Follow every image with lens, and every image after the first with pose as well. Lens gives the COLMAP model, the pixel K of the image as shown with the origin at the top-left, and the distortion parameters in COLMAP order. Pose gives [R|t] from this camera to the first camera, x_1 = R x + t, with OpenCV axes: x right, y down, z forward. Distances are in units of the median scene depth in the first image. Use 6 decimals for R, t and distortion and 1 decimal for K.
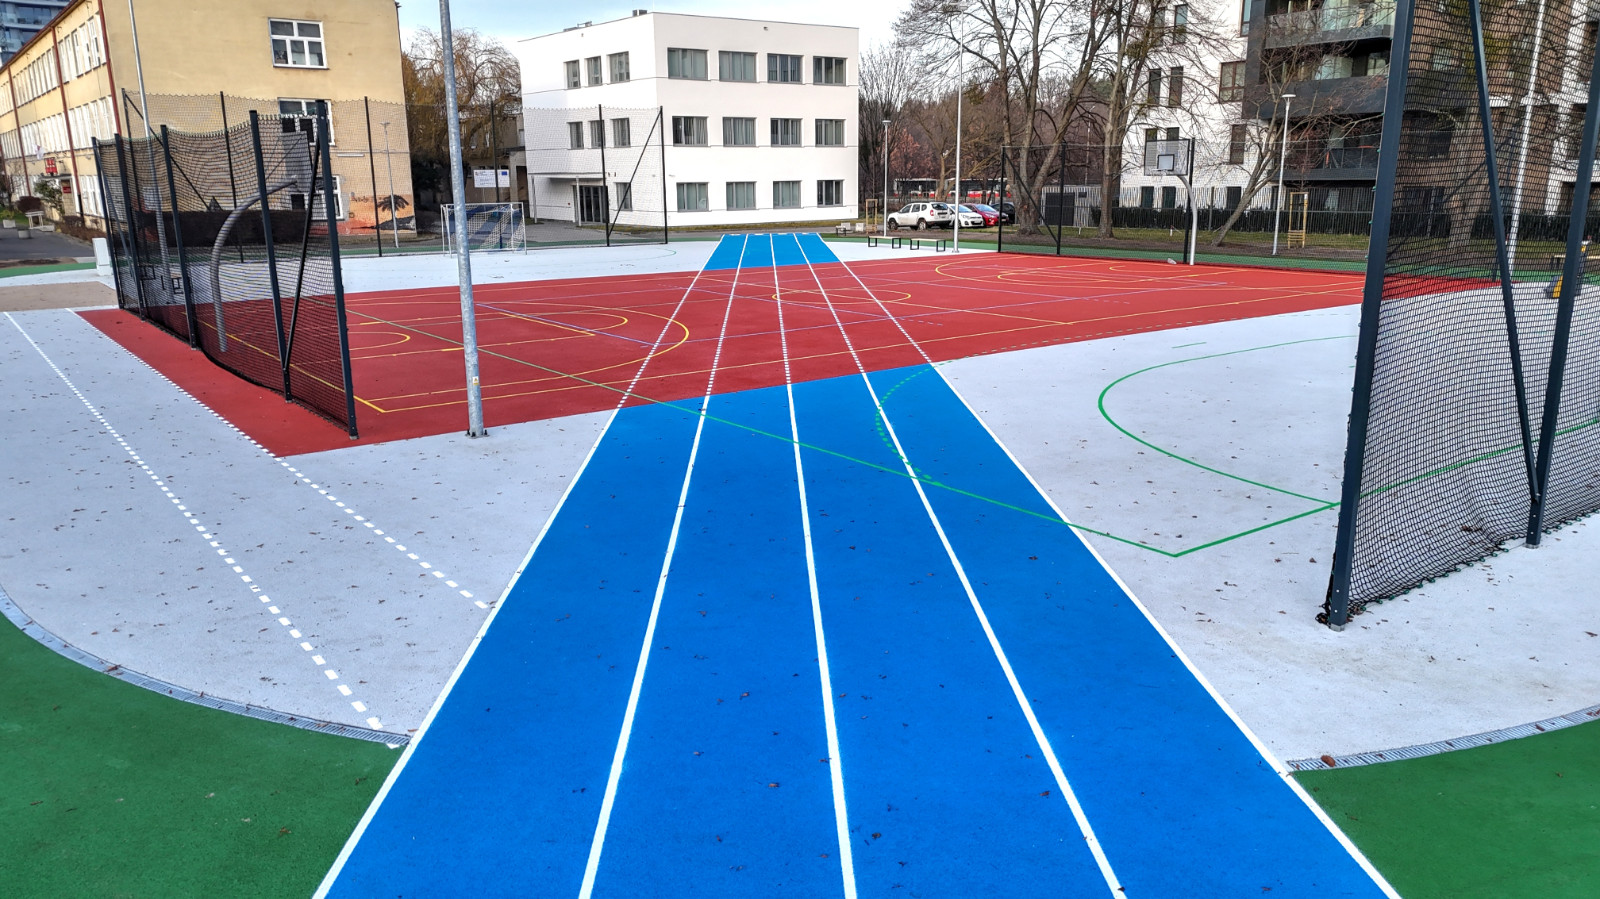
lens RADIAL K [[1168.5, 0, 800.0], [0, 1168.5, 449.5], [0, 0, 1]] dist [0.079279, -0.068633]
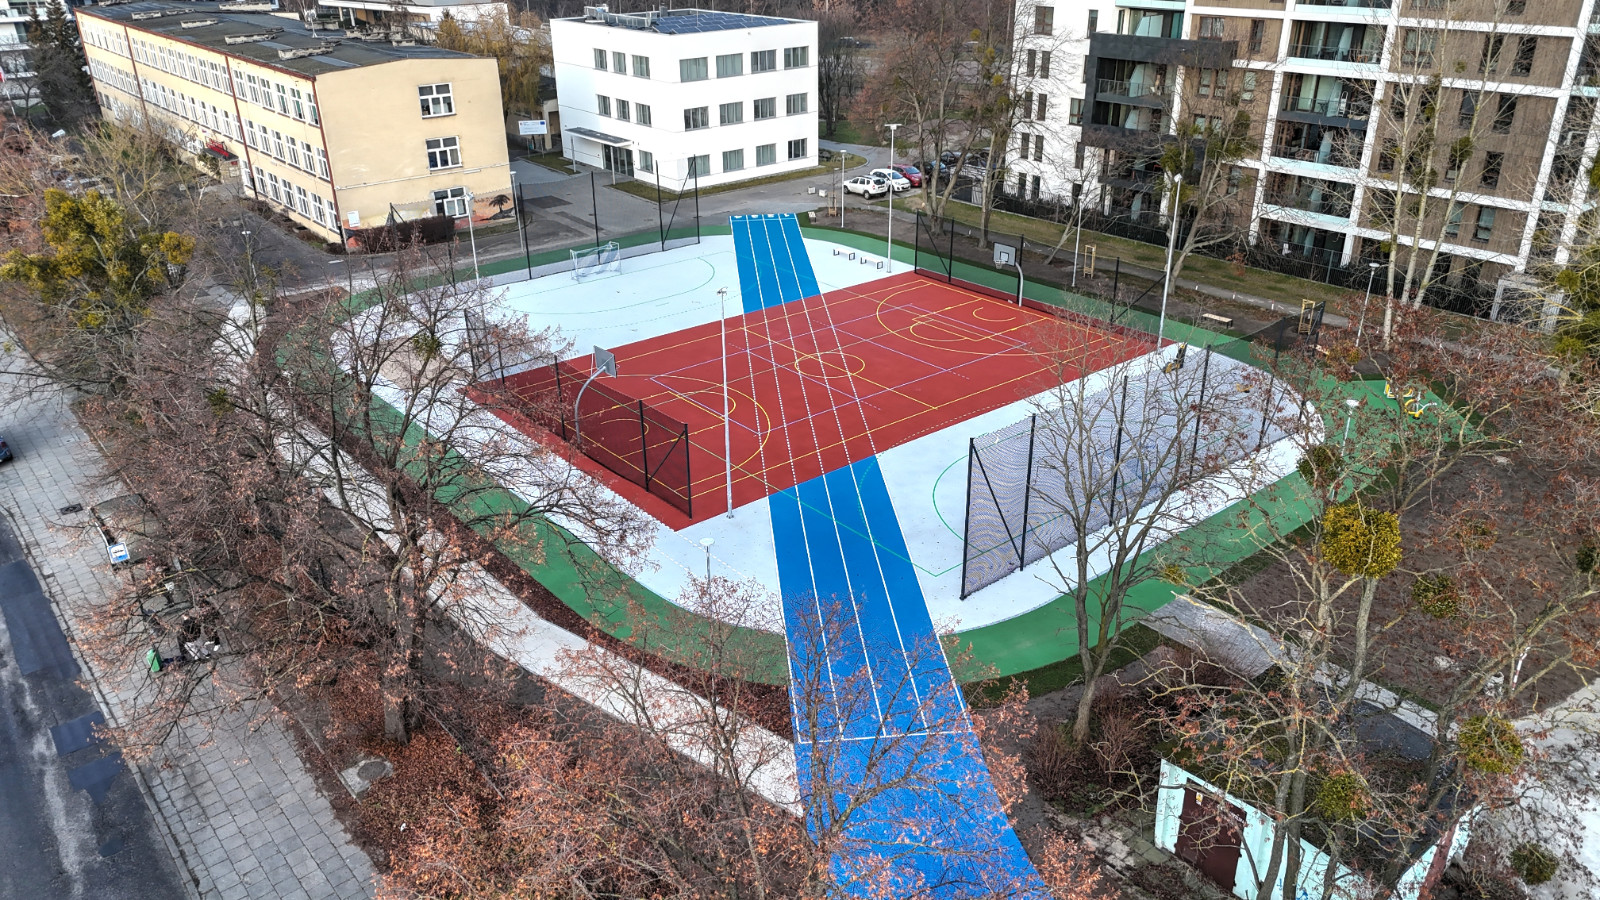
lens RADIAL K [[1168.5, 0, 800.0], [0, 1168.5, 450.0], [0, 0, 1]] dist [0.079279, -0.068633]
pose [[0.998465, -0.024480, 0.049679, -0.048922], [0.014054, 0.979643, 0.200255, -0.159701], [-0.053570, -0.199249, 0.978483, -0.397226]]
